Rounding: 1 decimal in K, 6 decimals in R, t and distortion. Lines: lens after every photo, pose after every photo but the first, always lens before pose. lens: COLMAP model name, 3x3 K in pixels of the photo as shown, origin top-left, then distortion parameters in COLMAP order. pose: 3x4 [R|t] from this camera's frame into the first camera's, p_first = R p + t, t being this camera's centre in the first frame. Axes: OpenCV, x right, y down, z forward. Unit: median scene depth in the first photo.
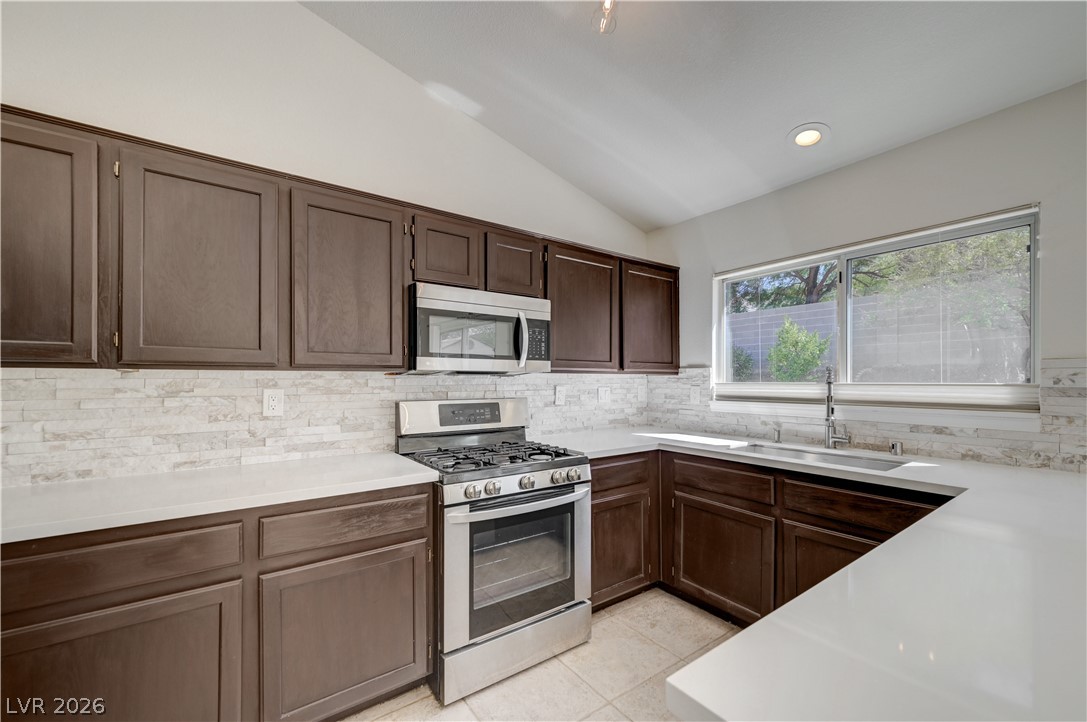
lens RADIAL K [[436.1, 0, 547.8], [0, 436.1, 375.8], [0, 0, 1]] dist [0.001193, 0.000252]
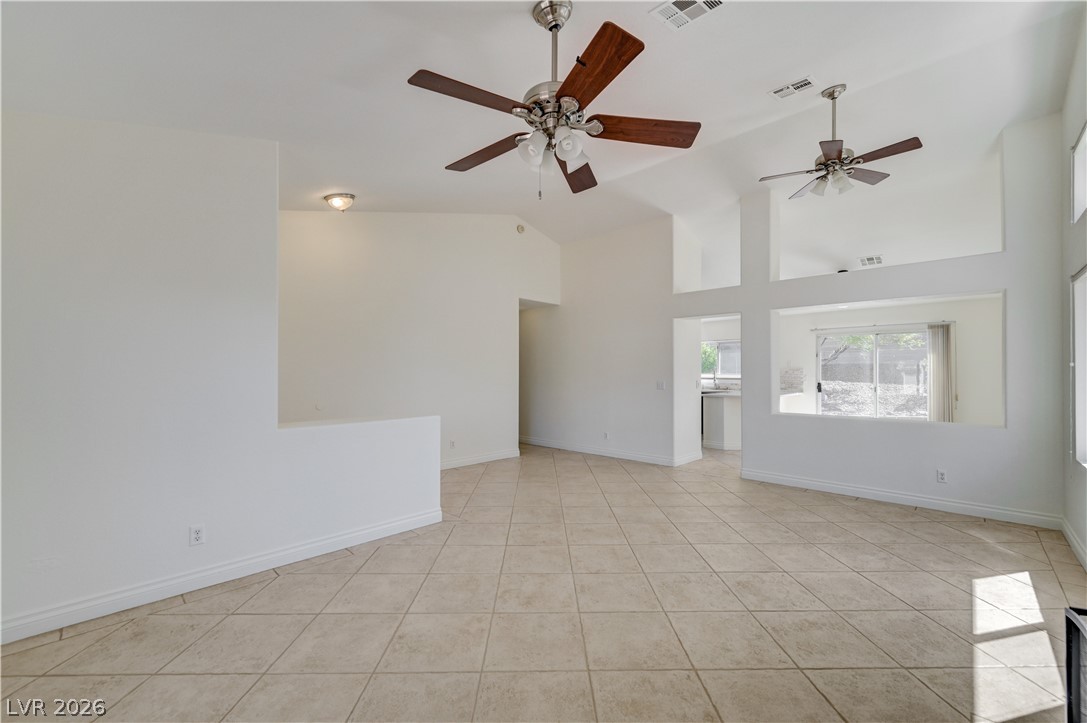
lens RADIAL K [[438.4, 0, 546.2], [0, 438.4, 369.2], [0, 0, 1]] dist [-0.000825, -0.000085]
pose [[0.985029, 0.005583, 0.172299, -1.710800], [-0.005859, 0.999982, 0.001096, -0.024353], [-0.172290, -0.002089, 0.985044, -2.932738]]
